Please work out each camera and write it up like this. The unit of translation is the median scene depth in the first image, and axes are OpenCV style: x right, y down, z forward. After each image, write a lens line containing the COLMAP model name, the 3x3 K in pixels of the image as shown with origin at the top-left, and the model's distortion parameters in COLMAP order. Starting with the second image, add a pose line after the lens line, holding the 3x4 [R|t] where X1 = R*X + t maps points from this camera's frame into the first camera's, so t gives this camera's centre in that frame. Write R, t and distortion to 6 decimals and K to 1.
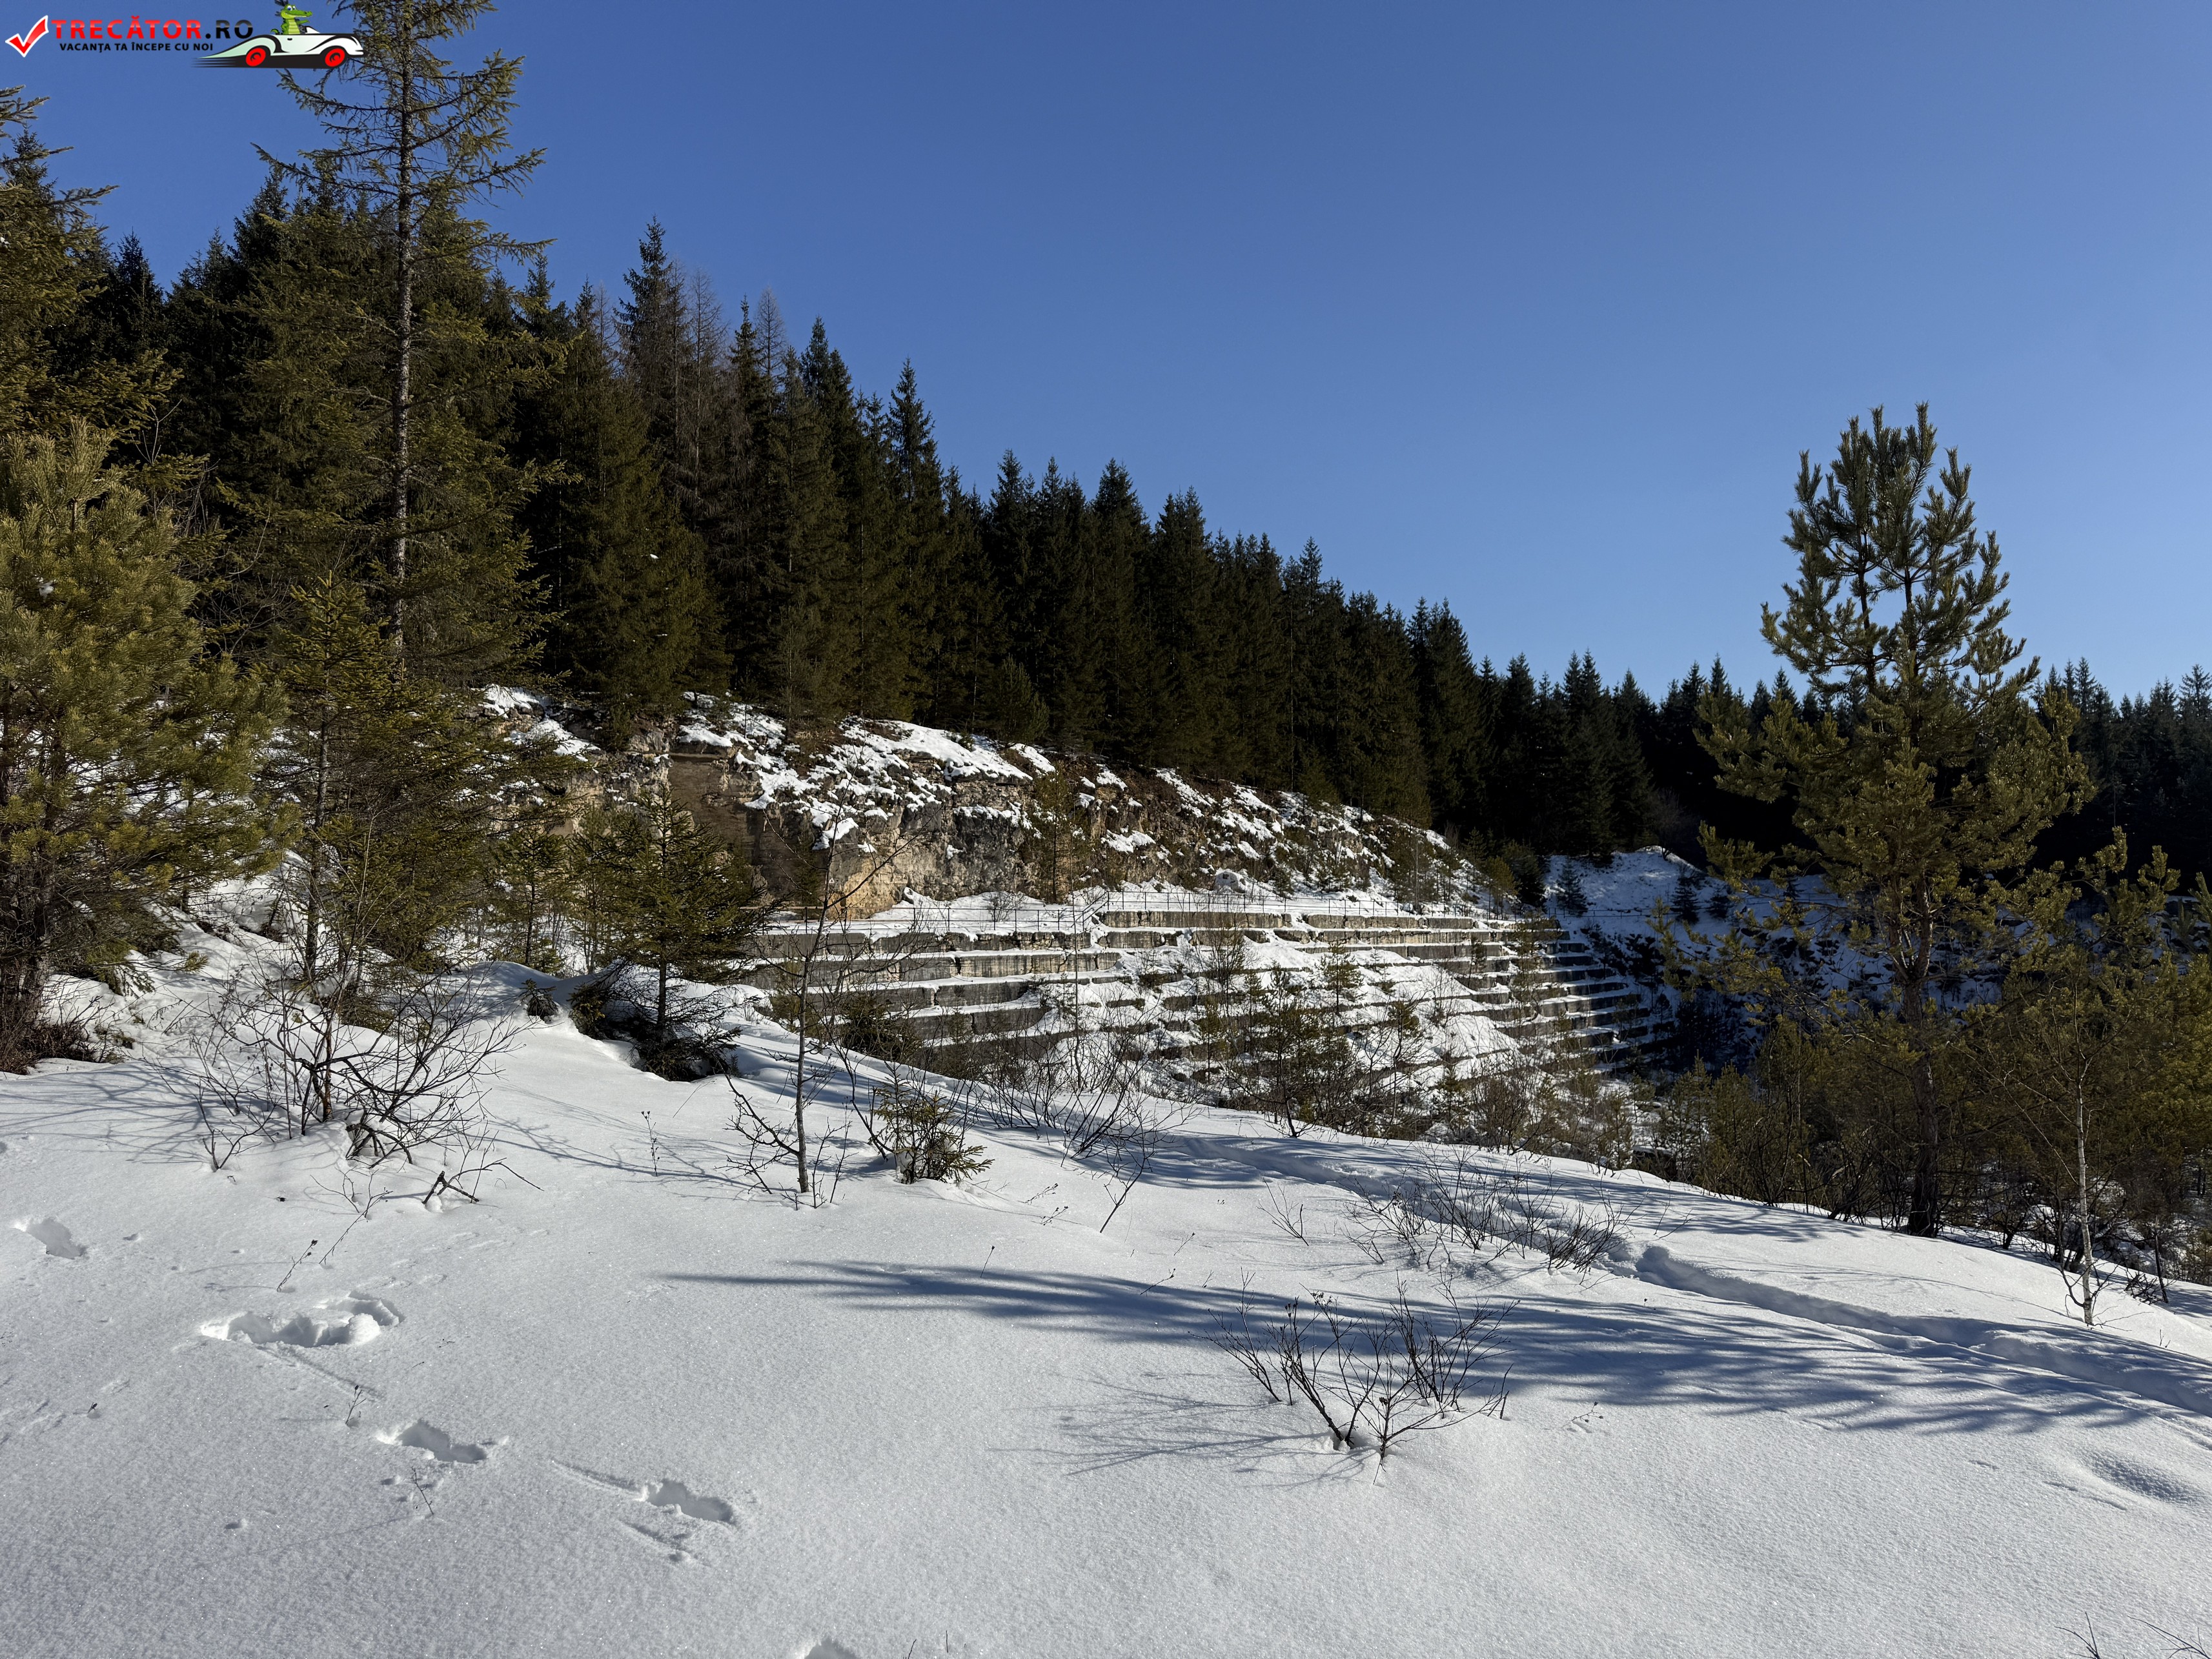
lens RADIAL K [[1532.6, 0, 1107.0], [0, 1532.6, 819.7], [0, 0, 1]] dist [0.144830, -0.208338]
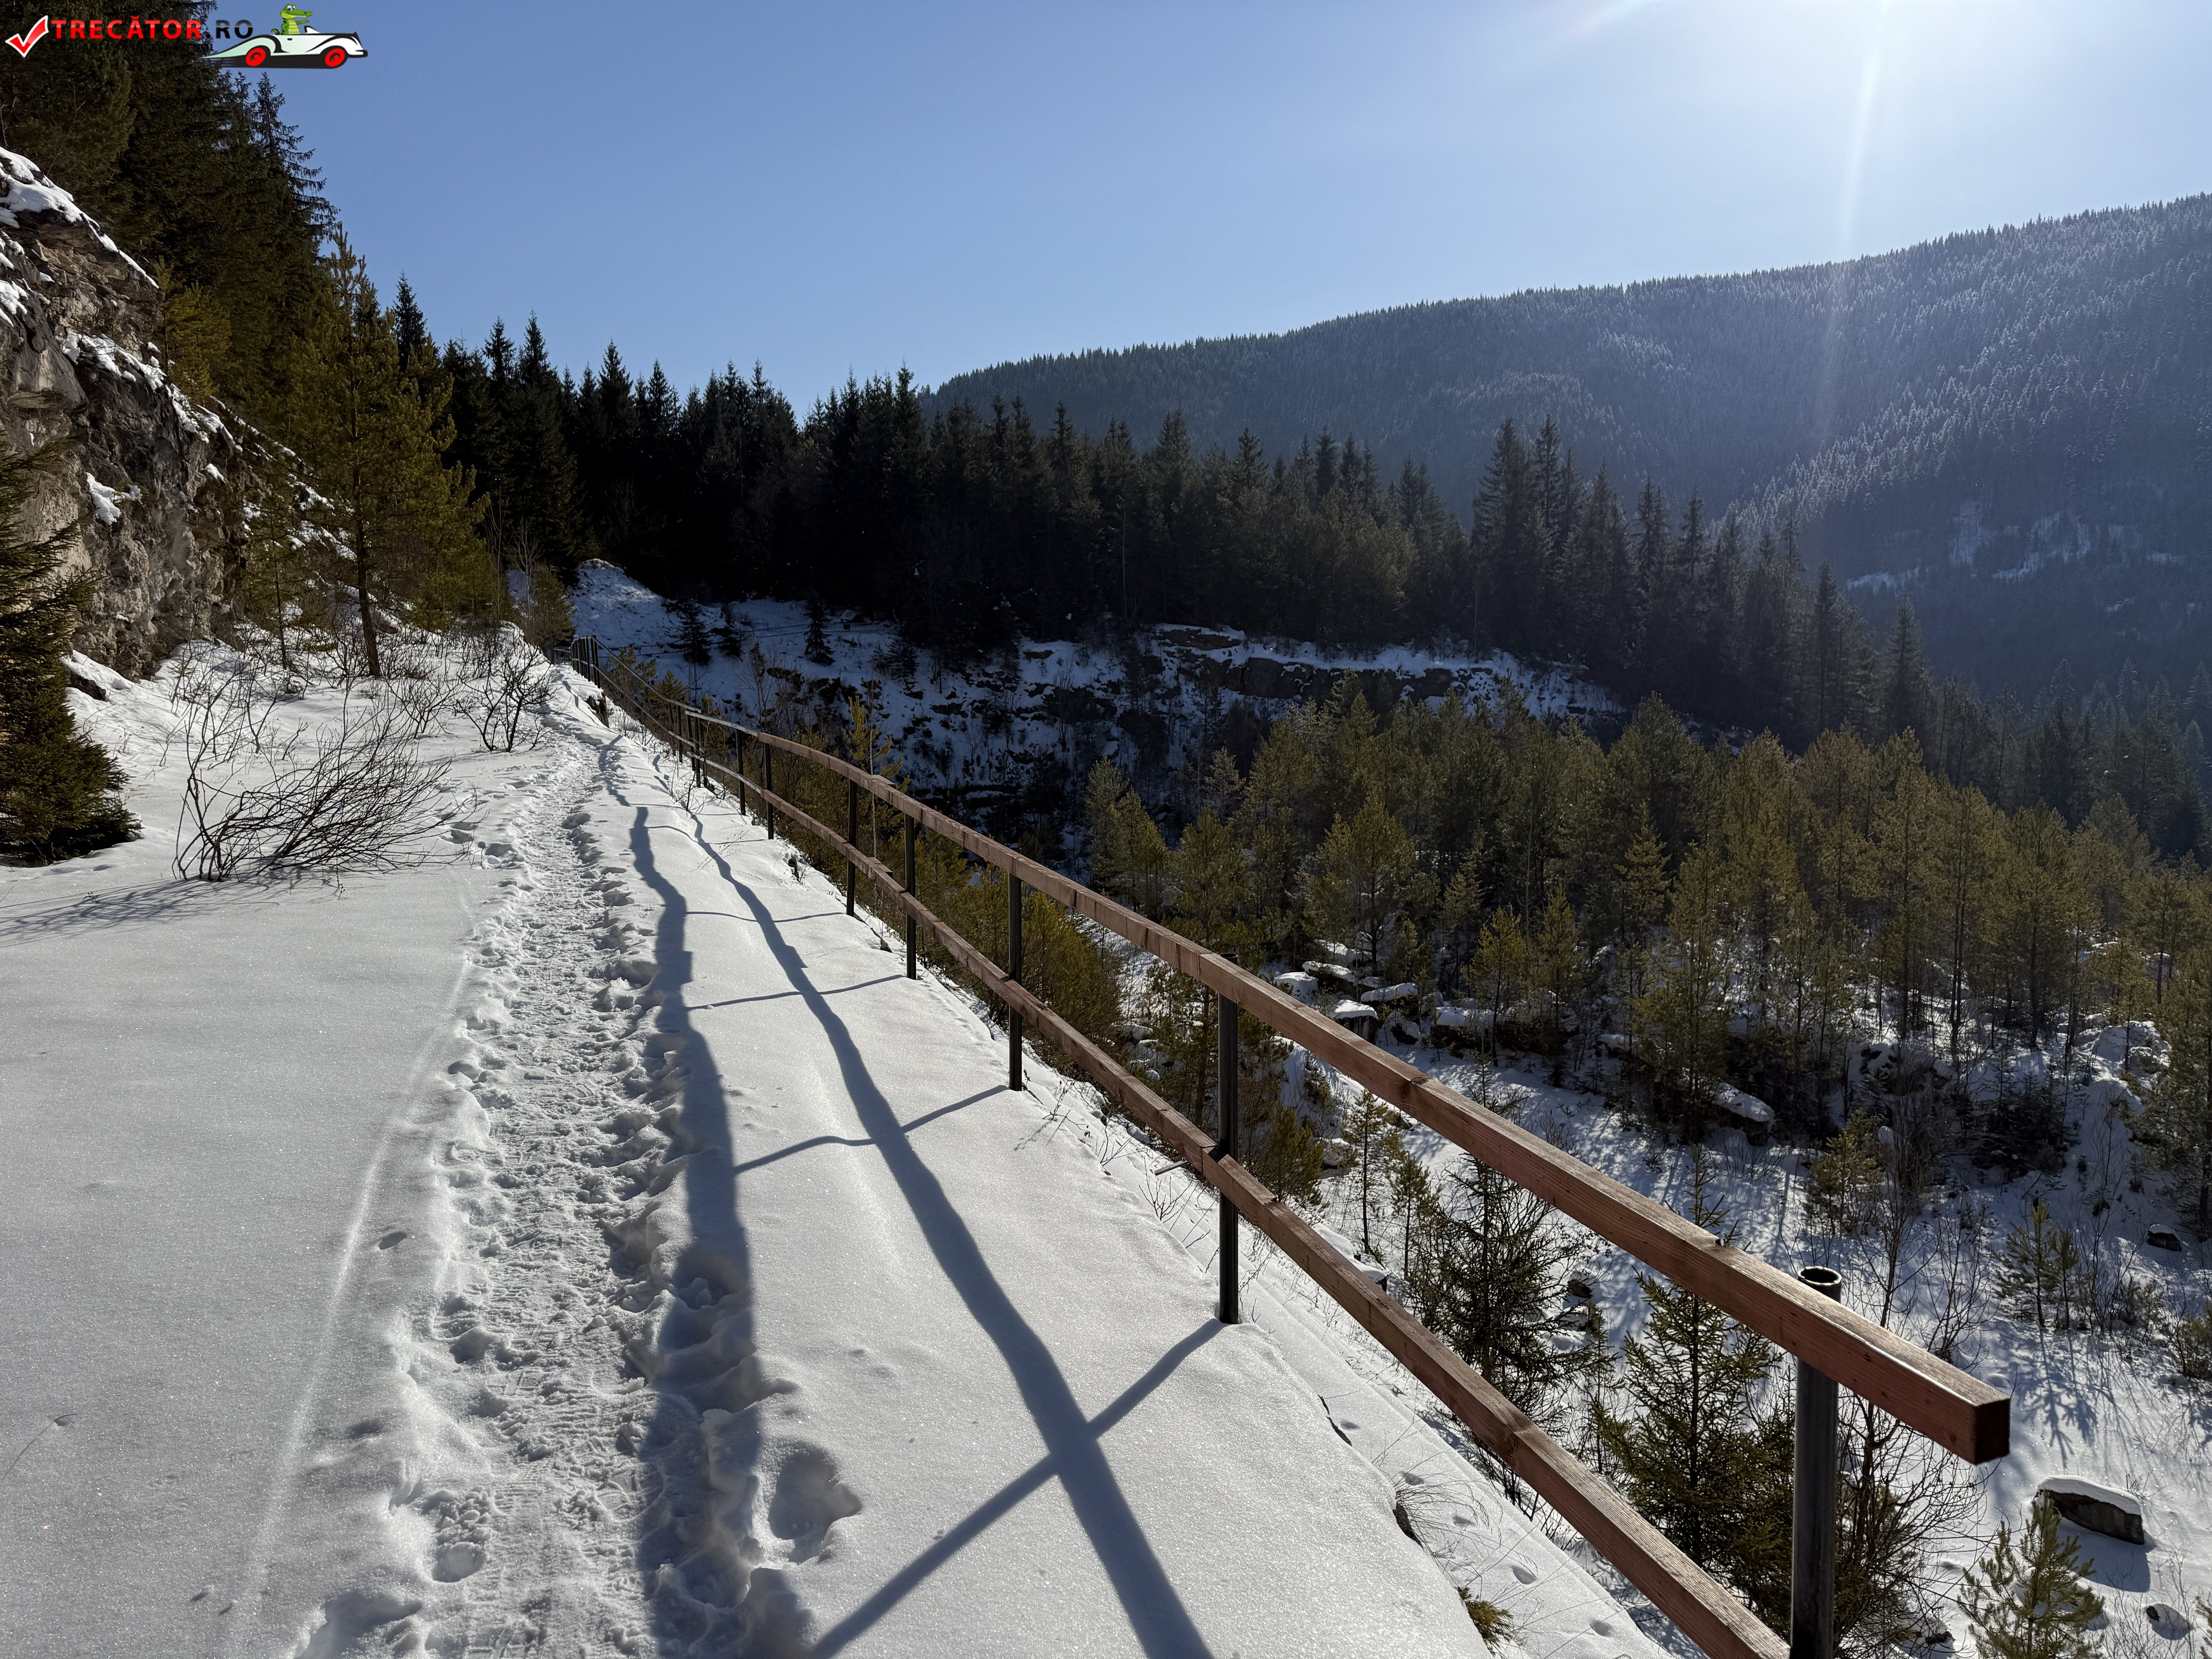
lens RADIAL K [[1526.1, 0, 1111.7], [0, 1526.1, 841.4], [0, 0, 1]] dist [0.141991, -0.204247]
pose [[0.587333, -0.121332, 0.800199, -0.221533], [-0.031302, 0.984554, 0.172260, 0.027487], [-0.808740, -0.126222, 0.574464, 0.691798]]
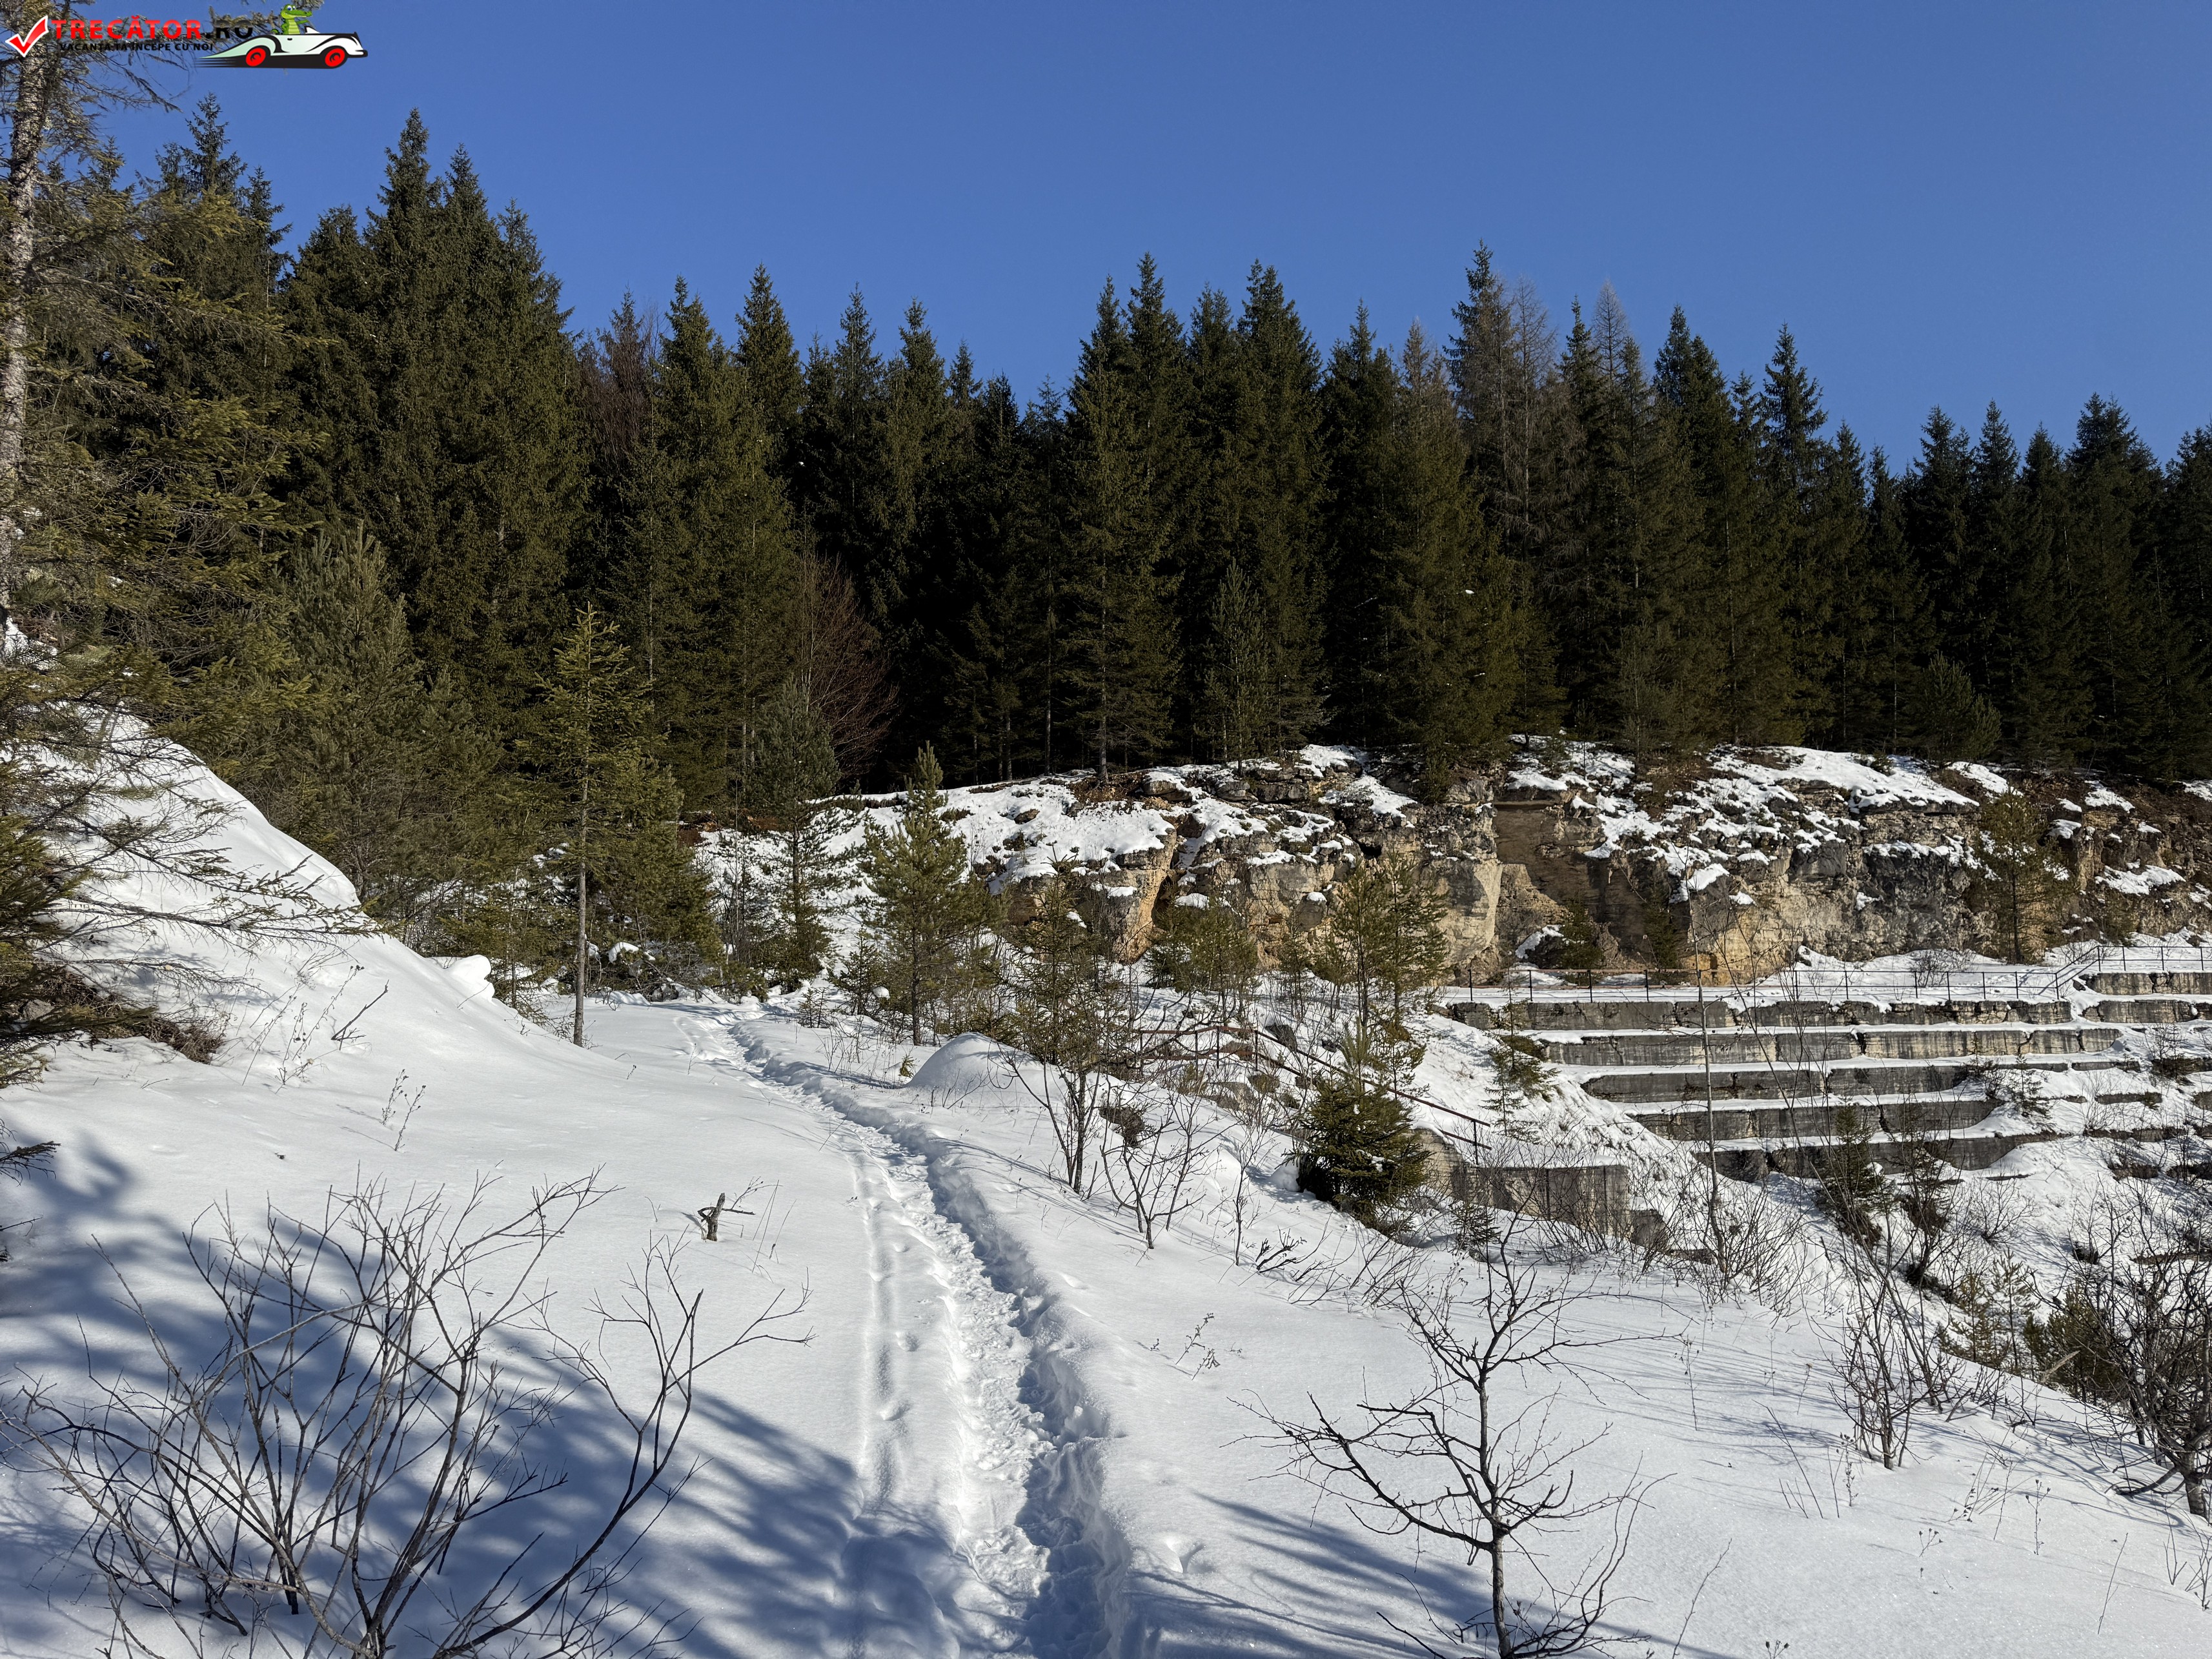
lens RADIAL K [[1525.8, 0, 1063.2], [0, 1525.8, 844.1], [0, 0, 1]] dist [0.038702, -0.067933]
pose [[0.808964, -0.056847, -0.585103, 0.031858], [0.040566, 0.998339, -0.040909, 0.007135], [0.586457, 0.009358, 0.809926, 0.101035]]
